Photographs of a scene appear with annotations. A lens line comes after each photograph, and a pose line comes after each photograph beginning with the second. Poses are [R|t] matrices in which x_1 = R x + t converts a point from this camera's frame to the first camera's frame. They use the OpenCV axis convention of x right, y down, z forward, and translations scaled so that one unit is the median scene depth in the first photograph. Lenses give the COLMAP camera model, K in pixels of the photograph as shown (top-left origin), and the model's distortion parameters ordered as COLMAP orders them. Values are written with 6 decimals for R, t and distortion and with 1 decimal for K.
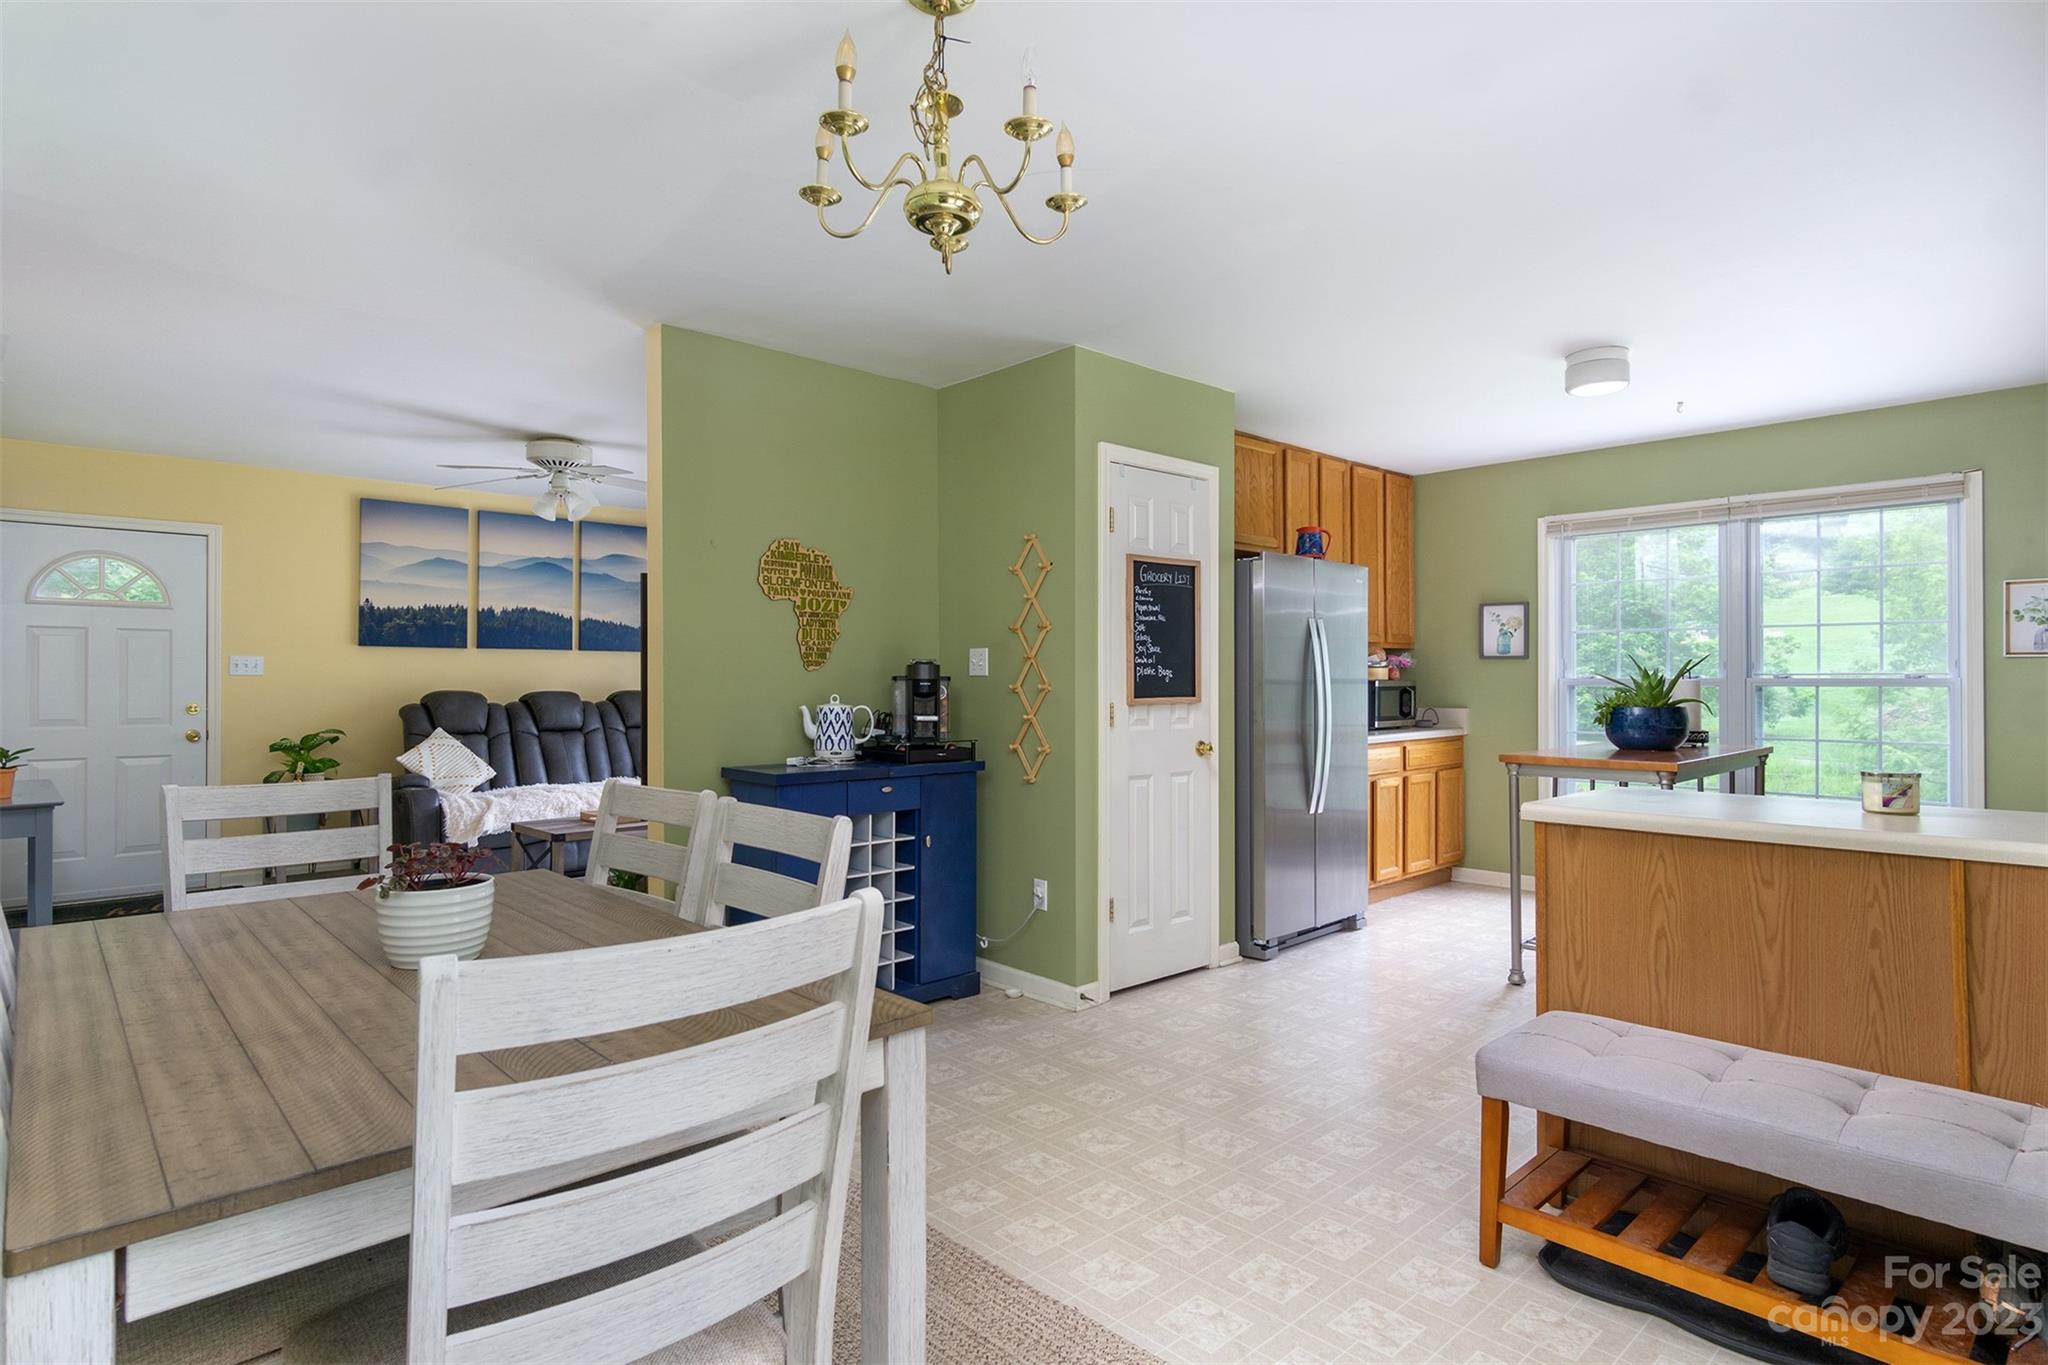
lens RADIAL K [[1080.5, 0, 1022.3], [0, 1080.5, 677.2], [0, 0, 1]] dist [0.002538, 0.001567]
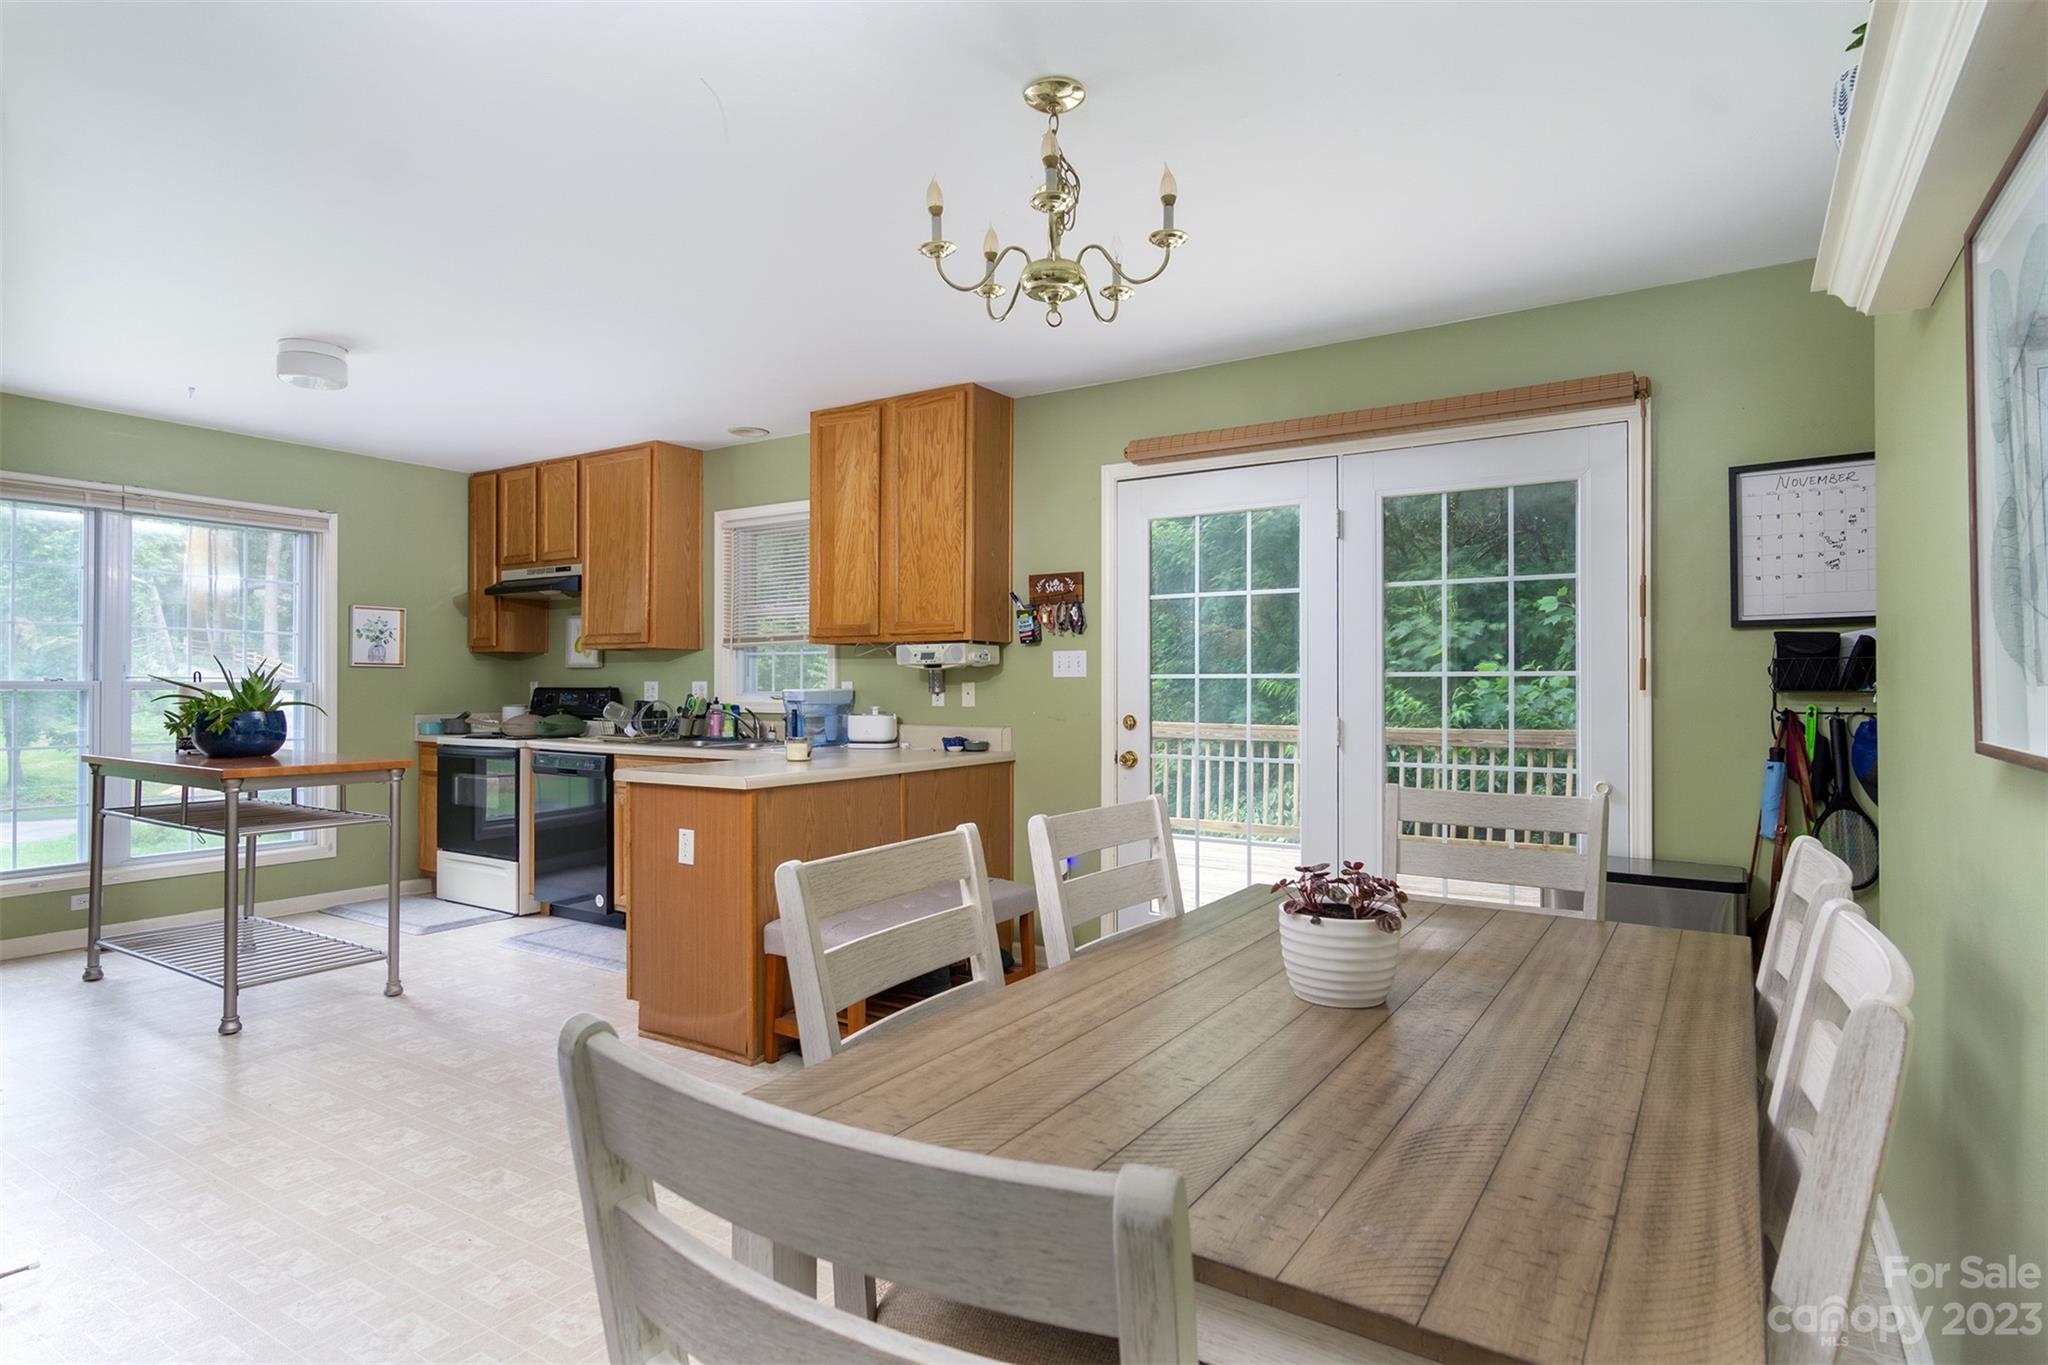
lens RADIAL K [[1084.3, 0, 1024.0], [0, 1084.3, 682.5], [0, 0, 1]] dist [0.004402, 0.000709]
pose [[-0.238133, 0.004947, 0.971220, -0.547807], [-0.005570, 0.999964, -0.006459, 0.004711], [-0.971217, -0.006948, -0.238097, 0.593932]]
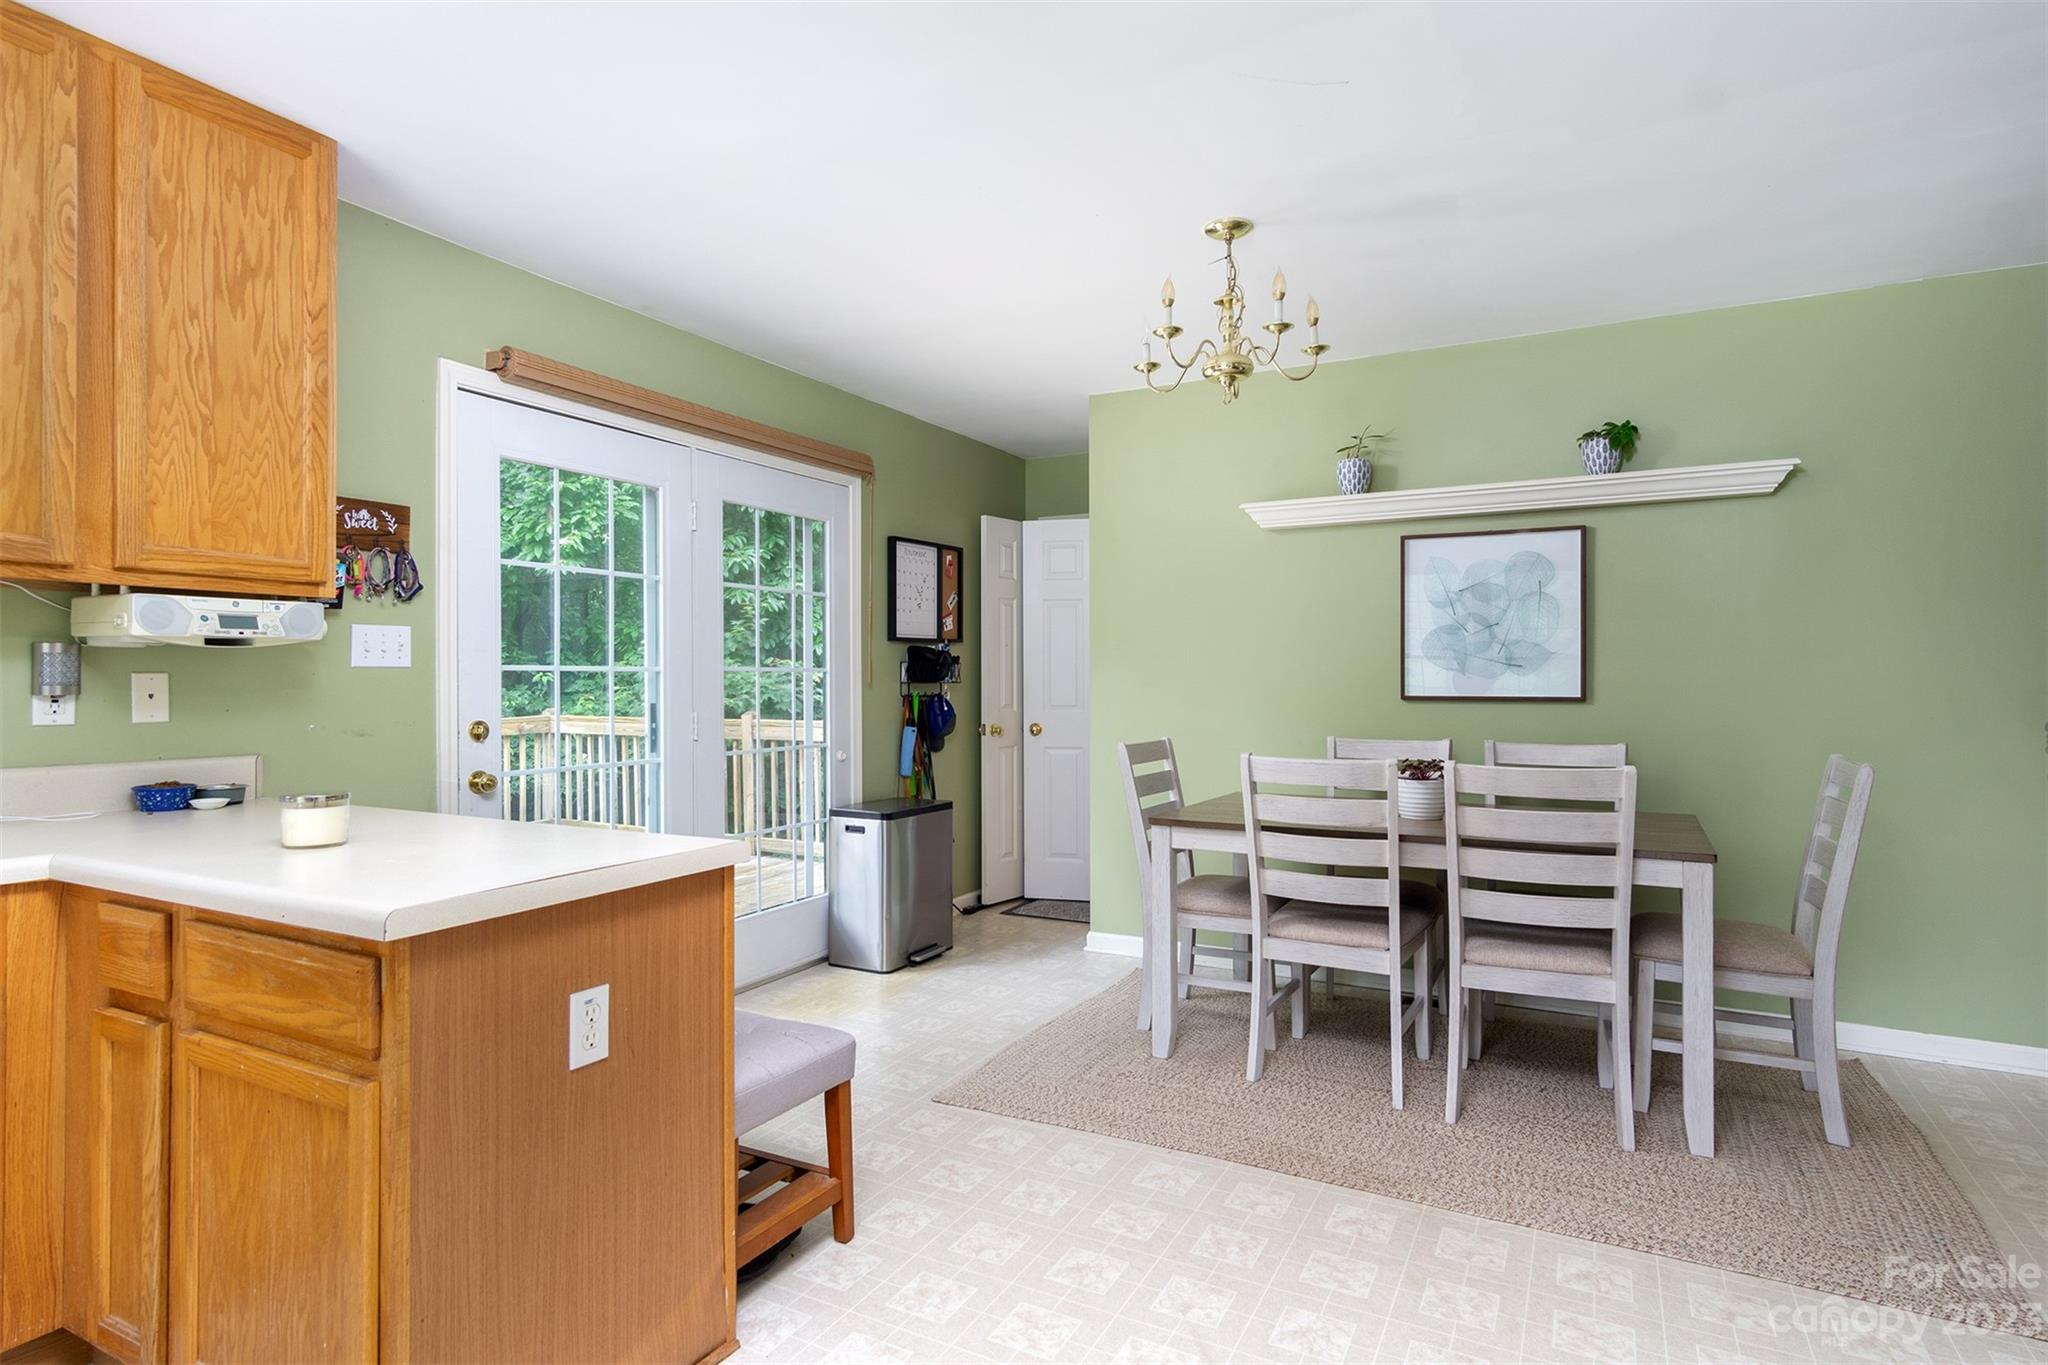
lens RADIAL K [[1084.3, 0, 1024.0], [0, 1084.3, 682.5], [0, 0, 1]] dist [0.004402, 0.000709]
pose [[-0.948511, 0.003446, -0.316724, 0.313319], [0.004200, 0.999990, -0.001698, 0.005042], [0.316715, -0.002941, -0.948516, 1.072545]]
